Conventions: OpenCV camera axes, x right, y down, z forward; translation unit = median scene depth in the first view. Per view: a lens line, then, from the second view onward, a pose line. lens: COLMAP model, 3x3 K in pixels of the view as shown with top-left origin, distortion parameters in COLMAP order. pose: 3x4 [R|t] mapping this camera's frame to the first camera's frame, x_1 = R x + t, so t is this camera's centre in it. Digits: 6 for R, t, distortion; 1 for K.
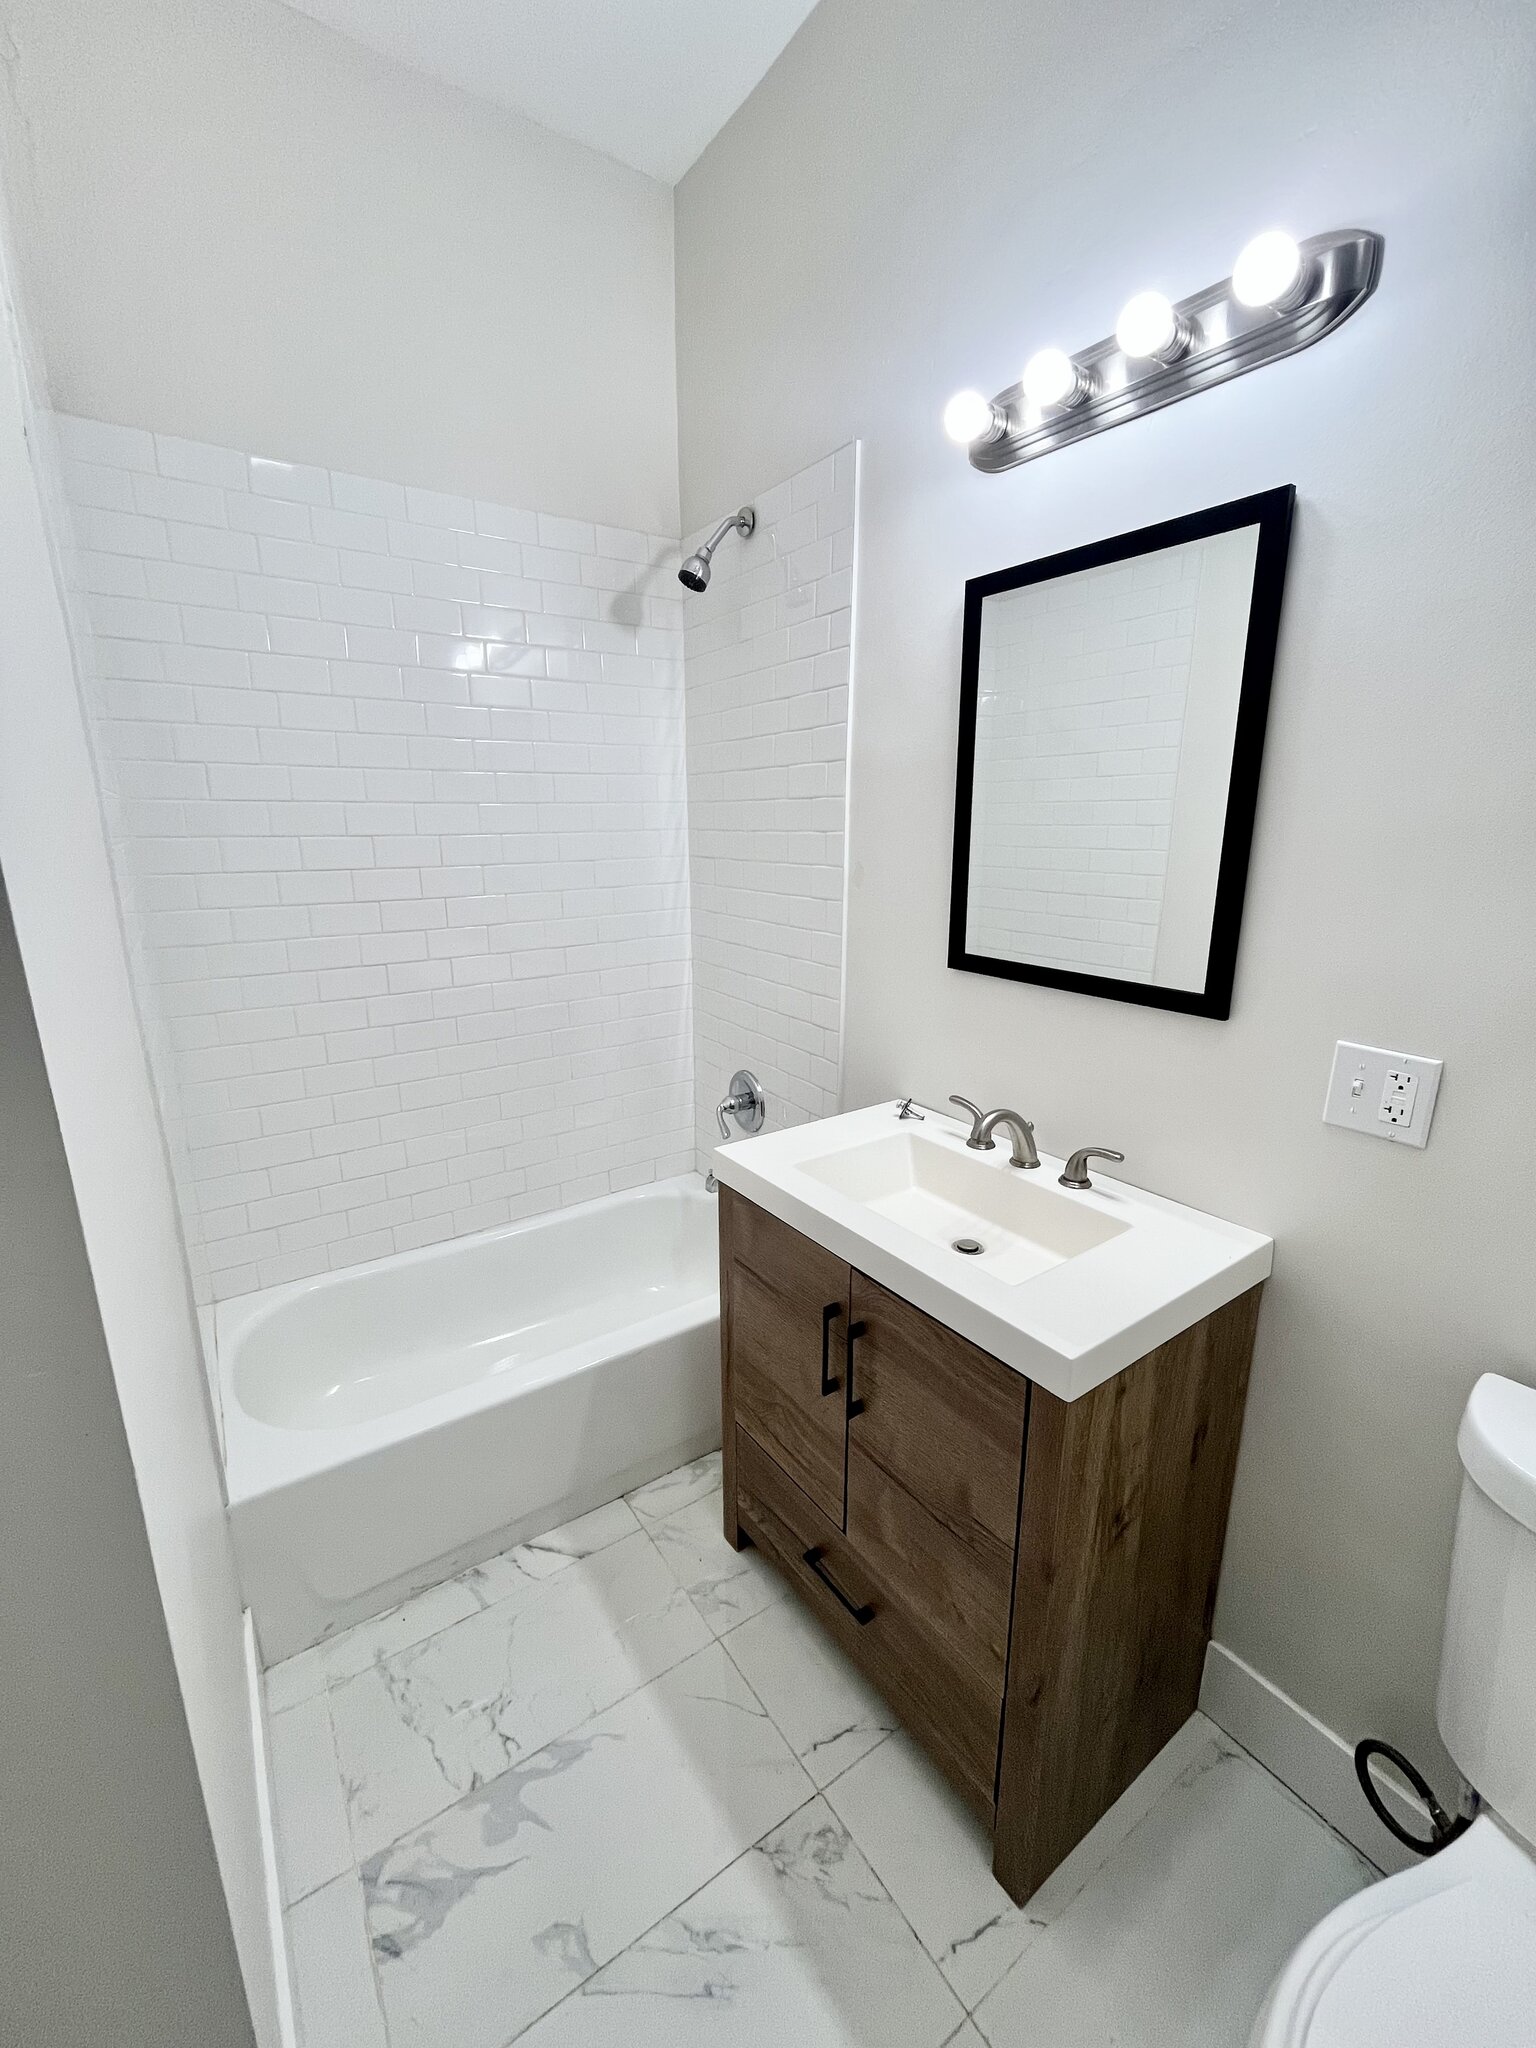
lens RADIAL K [[836.7, 0, 771.5], [0, 836.7, 1022.6], [0, 0, 1]] dist [-0.001775, 0.000107]
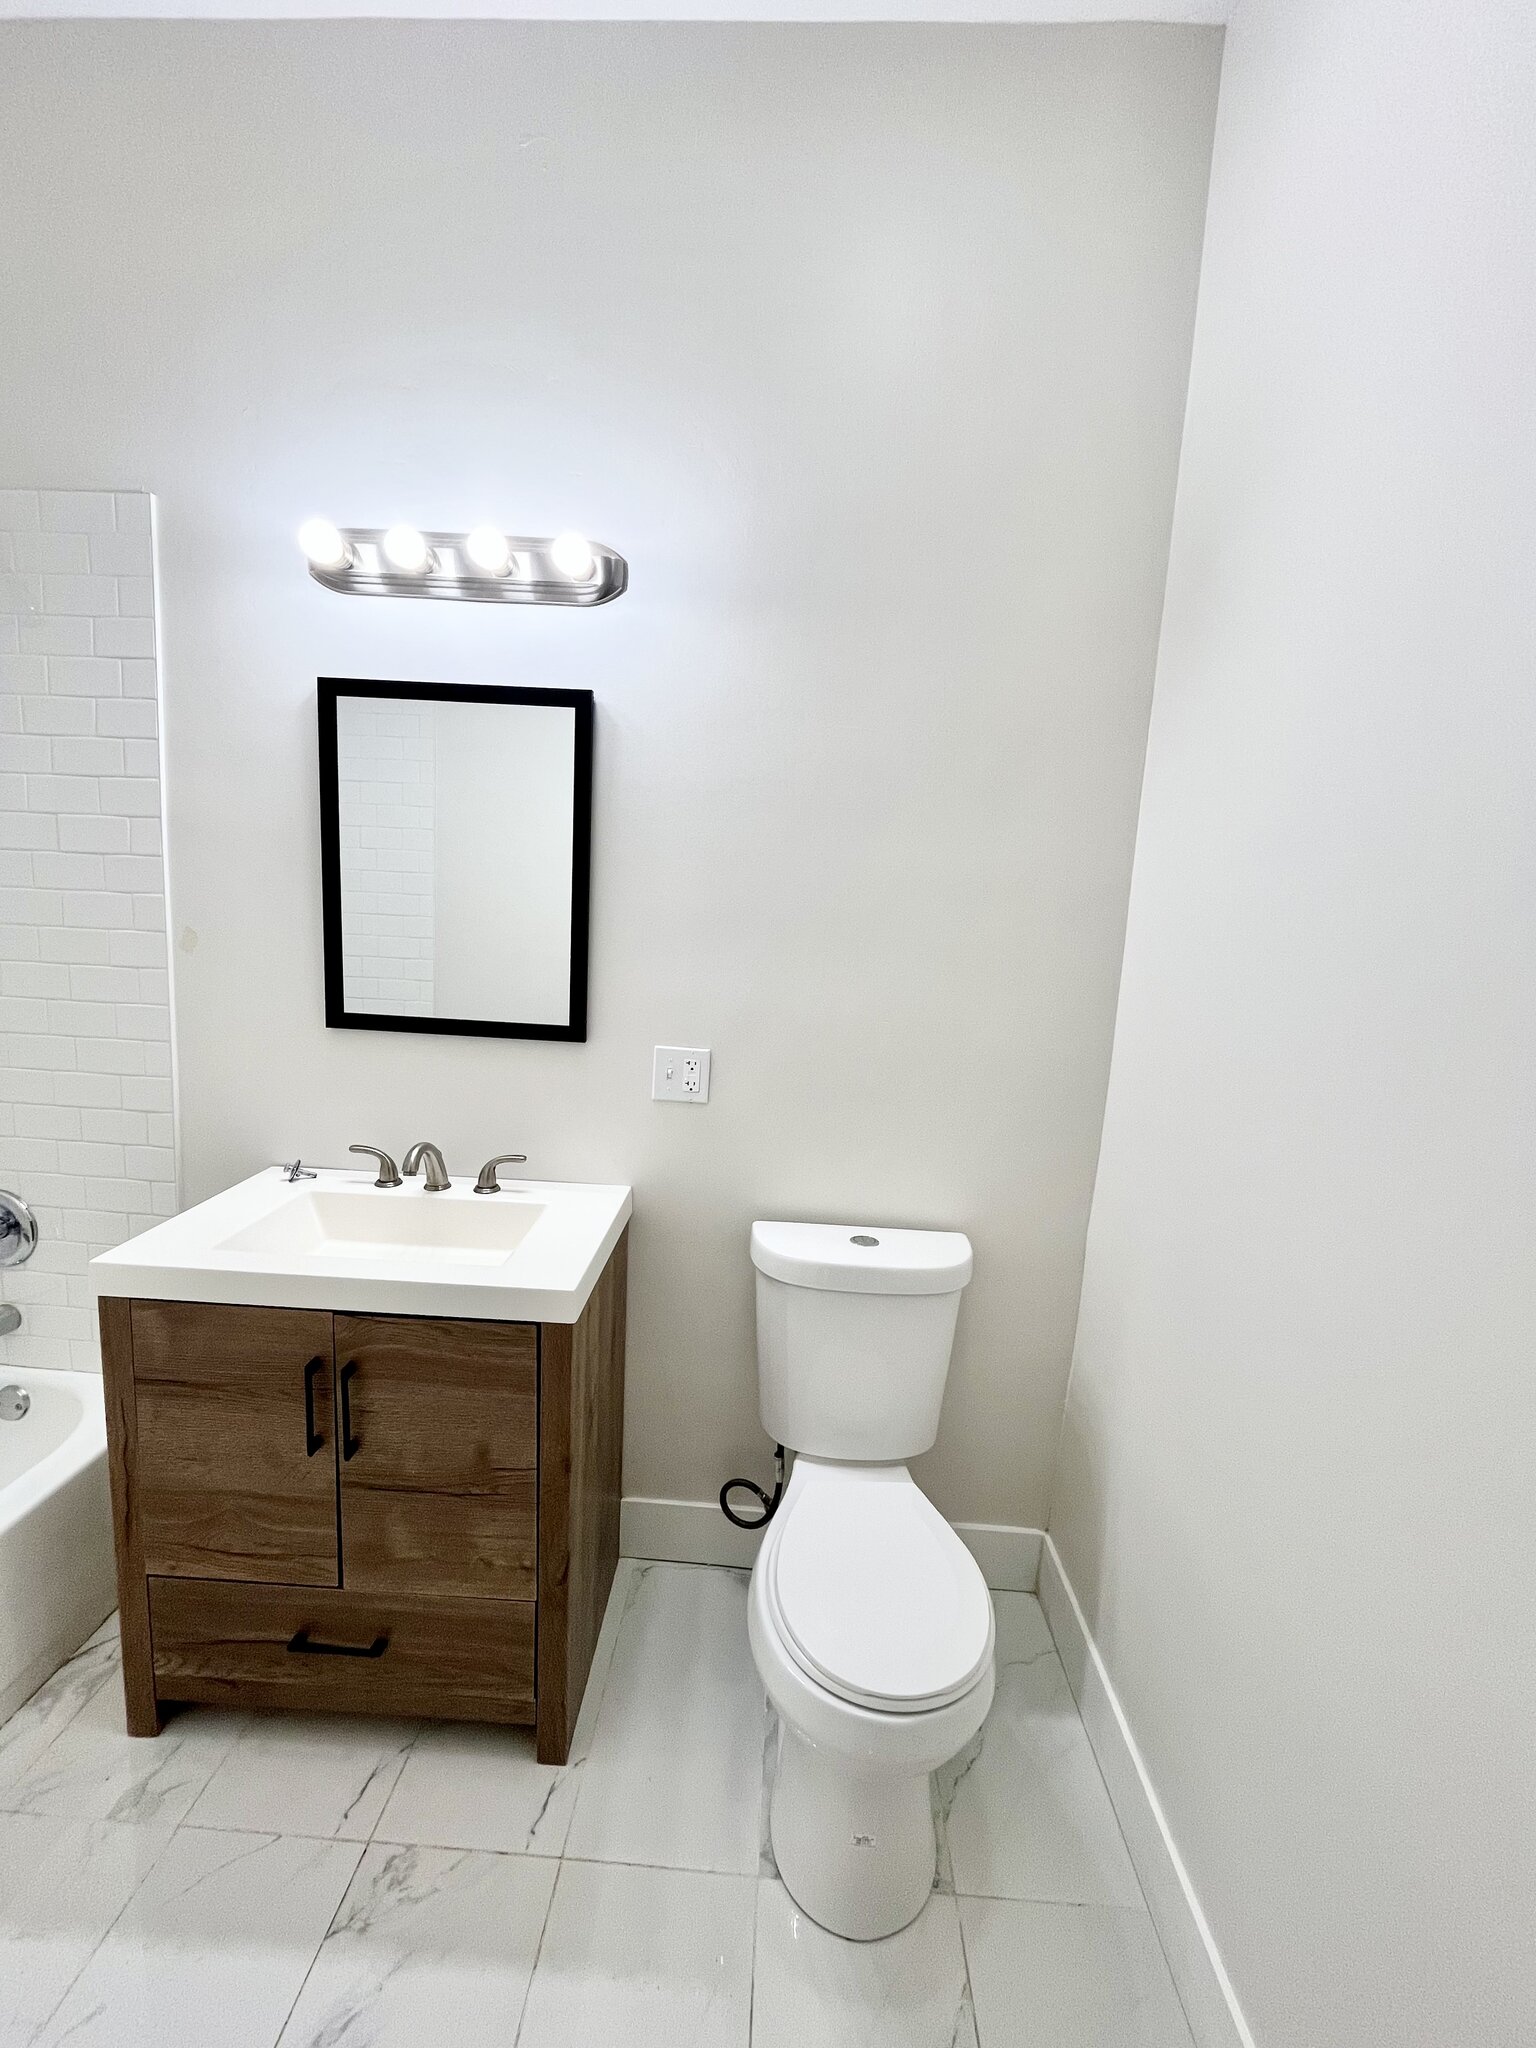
lens RADIAL K [[836.7, 0, 771.5], [0, 836.7, 1022.6], [0, 0, 1]] dist [-0.001775, 0.000107]
pose [[0.597218, -0.084868, 0.797576, -0.362335], [0.138257, 0.990395, 0.001860, 0.004904], [-0.790073, 0.109159, 0.603215, -0.099039]]
